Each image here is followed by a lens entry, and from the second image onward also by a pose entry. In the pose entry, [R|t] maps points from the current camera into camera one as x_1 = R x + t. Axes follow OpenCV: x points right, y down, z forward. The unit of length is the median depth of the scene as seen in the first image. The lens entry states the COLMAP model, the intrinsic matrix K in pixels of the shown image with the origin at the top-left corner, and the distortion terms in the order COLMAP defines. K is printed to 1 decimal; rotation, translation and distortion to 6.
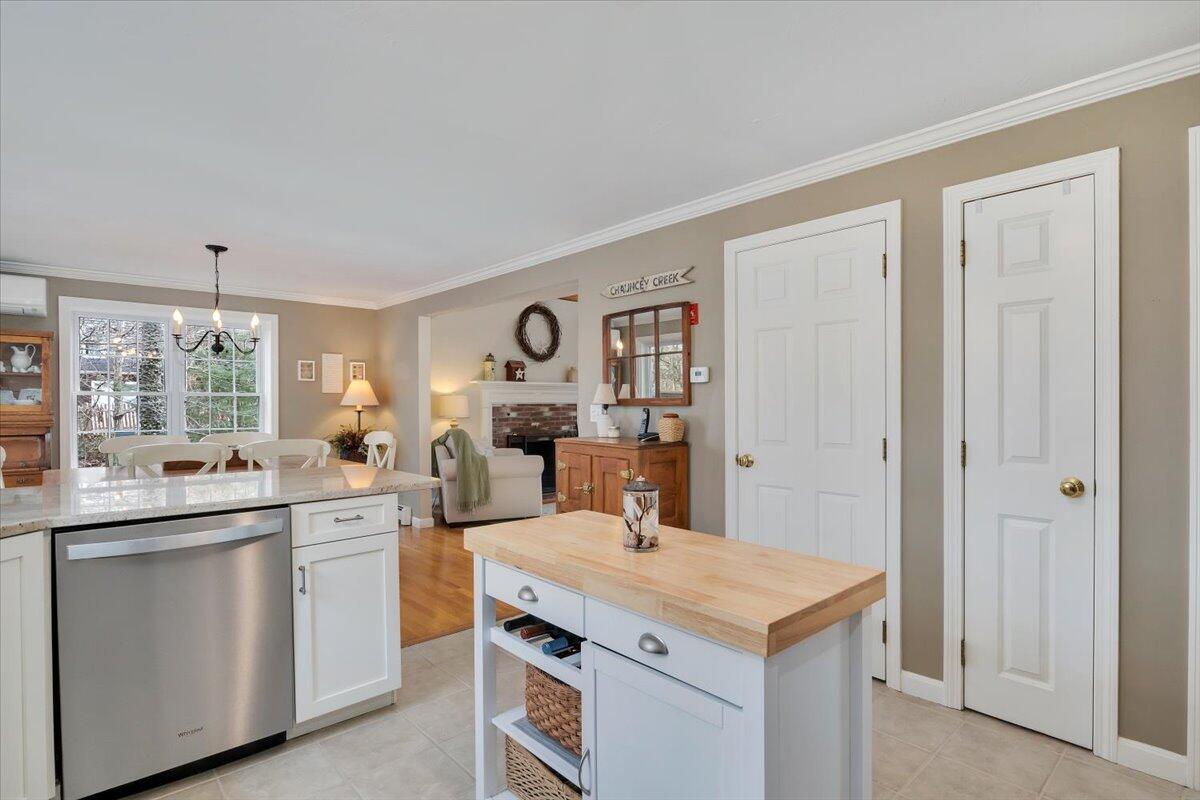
lens RADIAL K [[604.6, 0, 622.2], [0, 604.6, 410.2], [0, 0, 1]] dist [-0.010109, 0.001291]
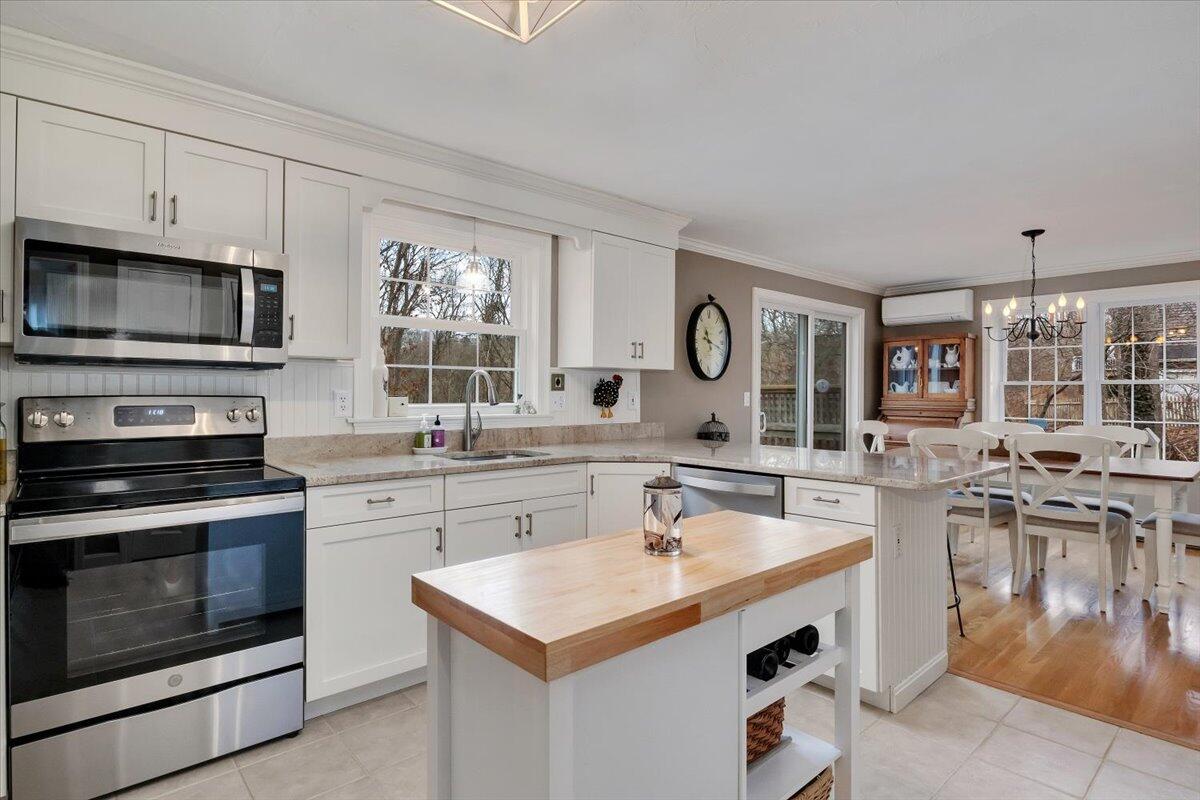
lens RADIAL K [[604.6, 0, 580.8], [0, 604.6, 390.3], [0, 0, 1]] dist [-0.010109, 0.001291]
pose [[-0.053074, -0.001280, -0.998590, 0.218995], [-0.012638, 0.999920, -0.000610, -0.003138], [0.998511, 0.012588, -0.053086, 0.212195]]
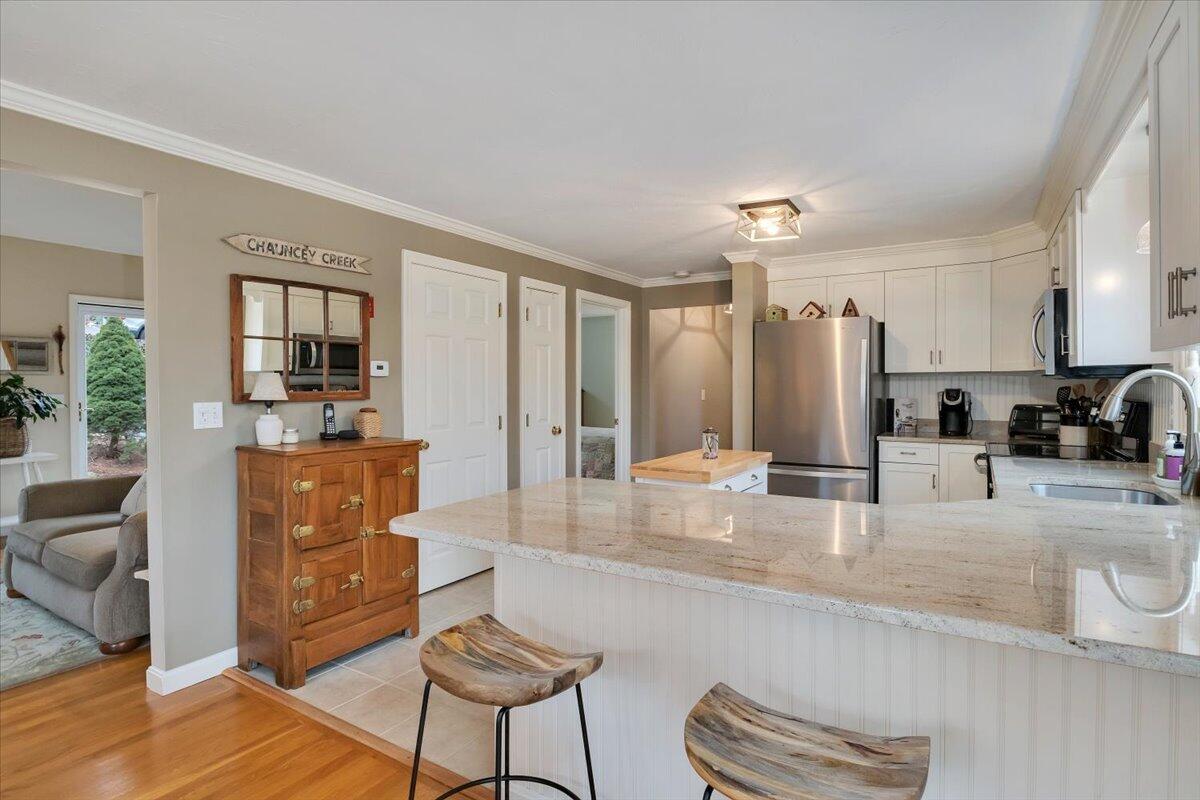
lens RADIAL K [[604.6, 0, 612.7], [0, 604.6, 388.1], [0, 0, 1]] dist [-0.010109, 0.001291]
pose [[-0.267743, -0.001110, 0.963490, -0.504618], [0.012447, 0.999912, 0.004611, -0.013703], [-0.963410, 0.013227, -0.267705, 0.474003]]
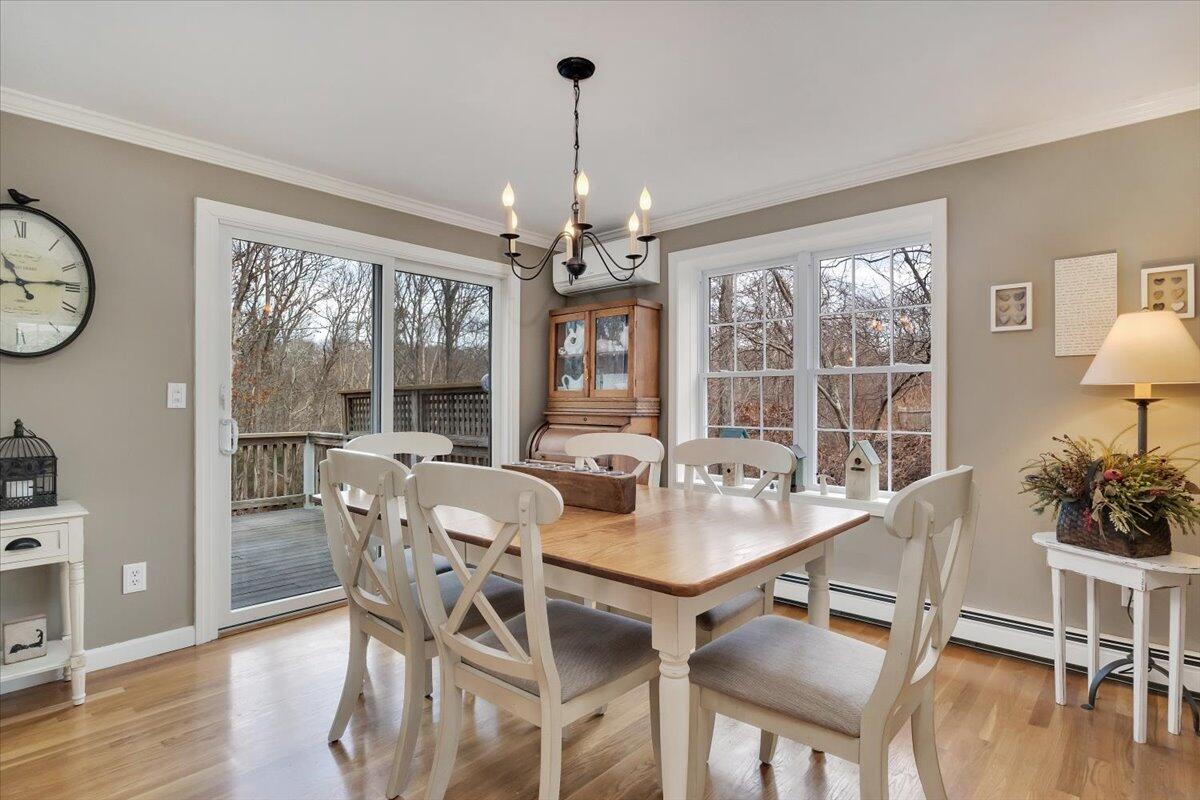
lens RADIAL K [[604.6, 0, 603.1], [0, 604.6, 402.8], [0, 0, 1]] dist [-0.010109, 0.001291]
pose [[0.079298, 0.004050, -0.996843, -0.110957], [-0.011698, 0.999927, 0.003132, 0.005359], [0.996782, 0.011412, 0.079340, 0.657658]]
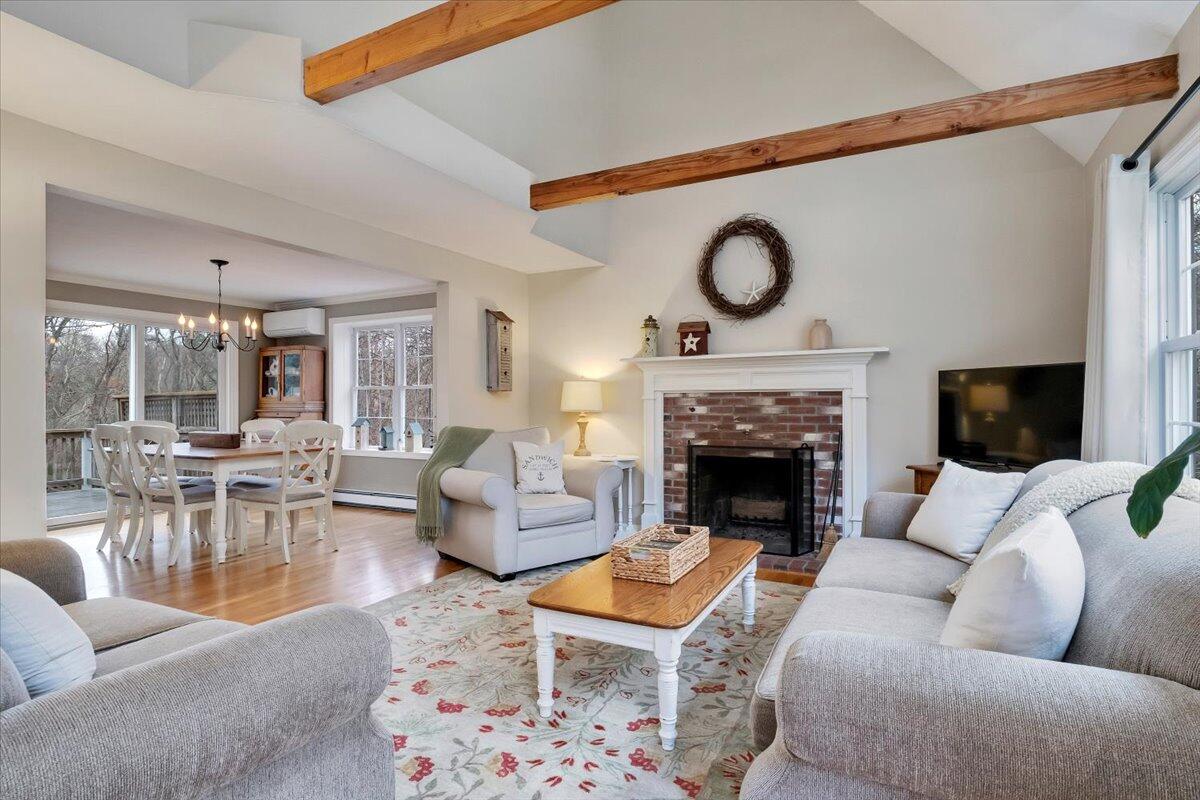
lens RADIAL K [[604.6, 0, 610.2], [0, 604.6, 403.1], [0, 0, 1]] dist [-0.010109, 0.001291]
pose [[0.335277, 0.001962, -0.942118, 0.466835], [-0.007098, 0.999975, -0.000444, 0.001461], [0.942093, 0.006836, 0.335282, 0.887334]]
